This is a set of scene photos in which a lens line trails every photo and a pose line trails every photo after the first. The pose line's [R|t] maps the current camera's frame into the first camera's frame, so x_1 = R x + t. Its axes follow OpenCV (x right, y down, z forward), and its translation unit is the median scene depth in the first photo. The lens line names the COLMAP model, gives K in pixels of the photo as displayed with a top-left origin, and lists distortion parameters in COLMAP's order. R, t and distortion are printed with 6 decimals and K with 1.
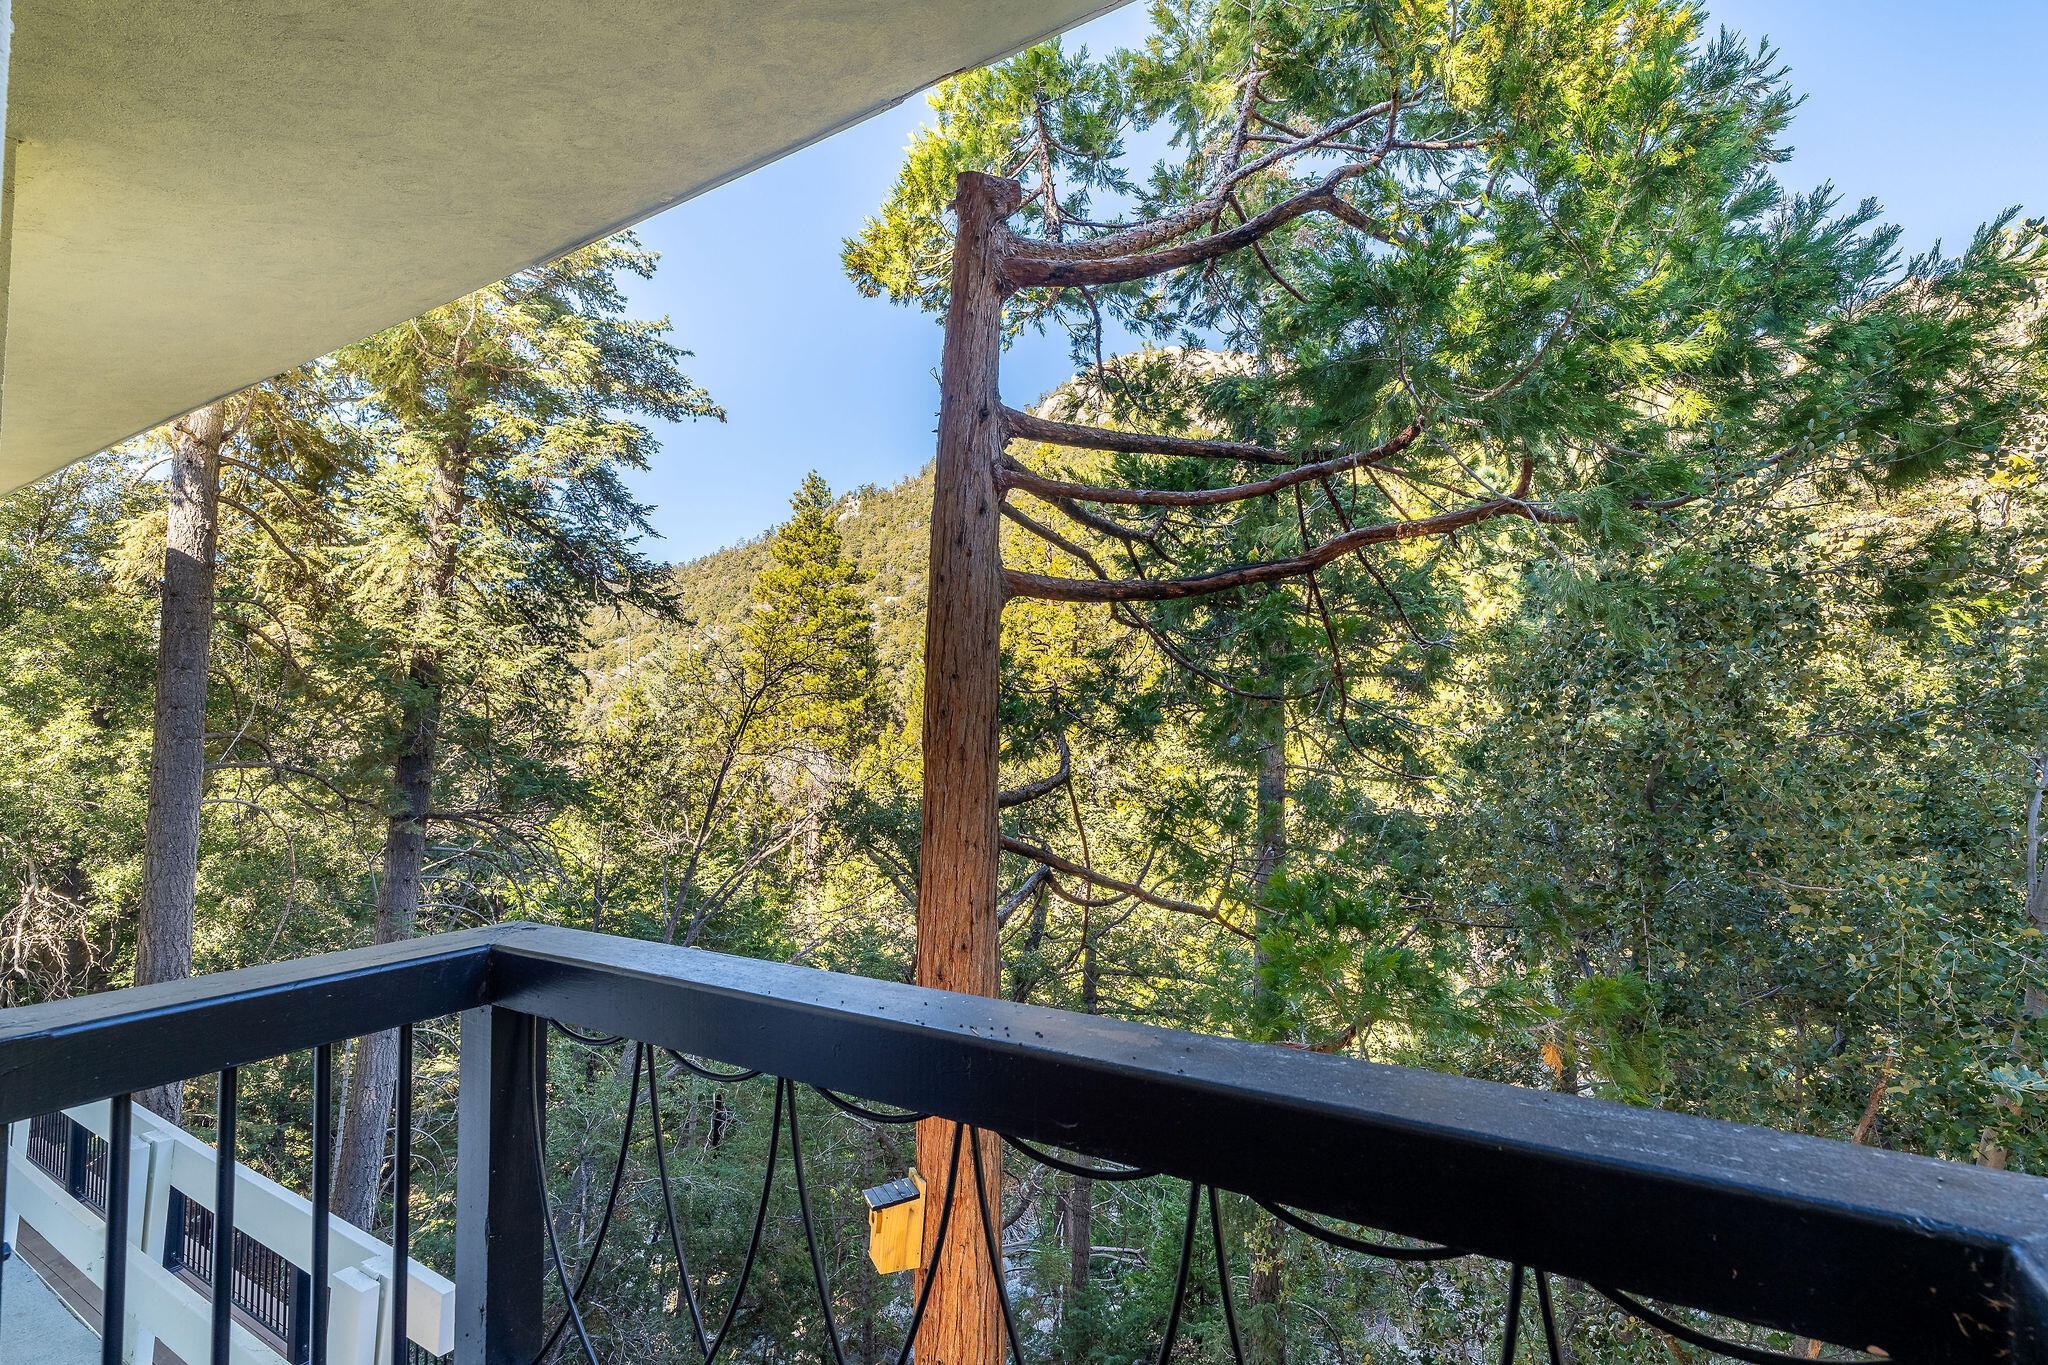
lens RADIAL K [[922.3, 0, 1023.4], [0, 922.3, 687.0], [0, 0, 1]] dist [-0.000152, 0.000396]
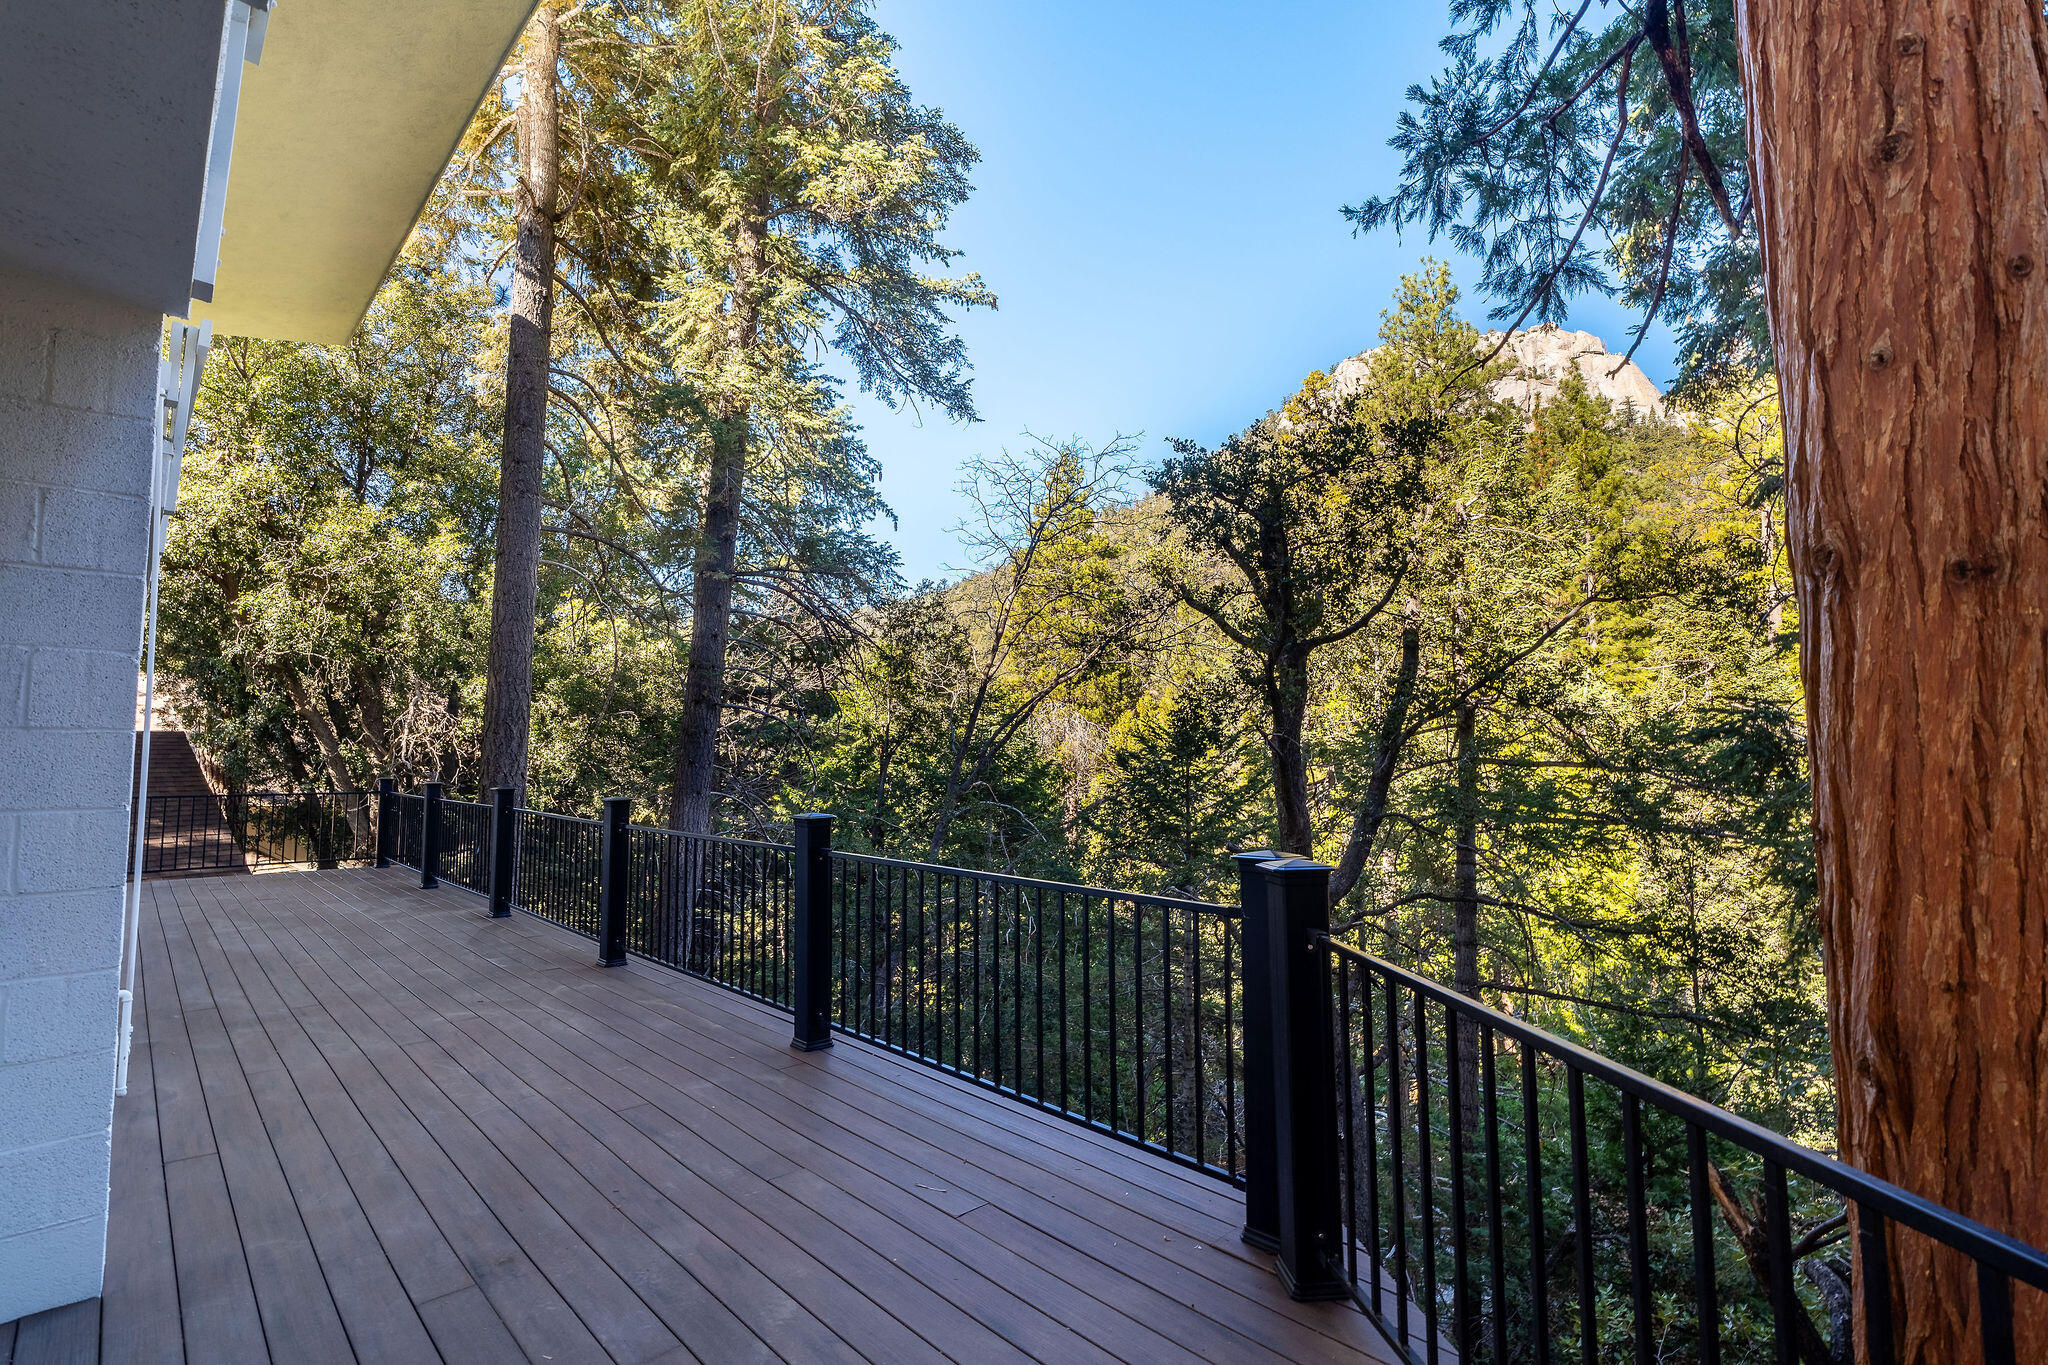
lens RADIAL K [[922.3, 0, 1023.4], [0, 922.3, 687.0], [0, 0, 1]] dist [-0.000152, 0.000396]
pose [[0.965818, -0.013103, -0.258891, -0.058537], [0.007140, 0.999687, -0.023960, 0.172226], [0.259124, 0.021293, 0.965609, 0.084743]]
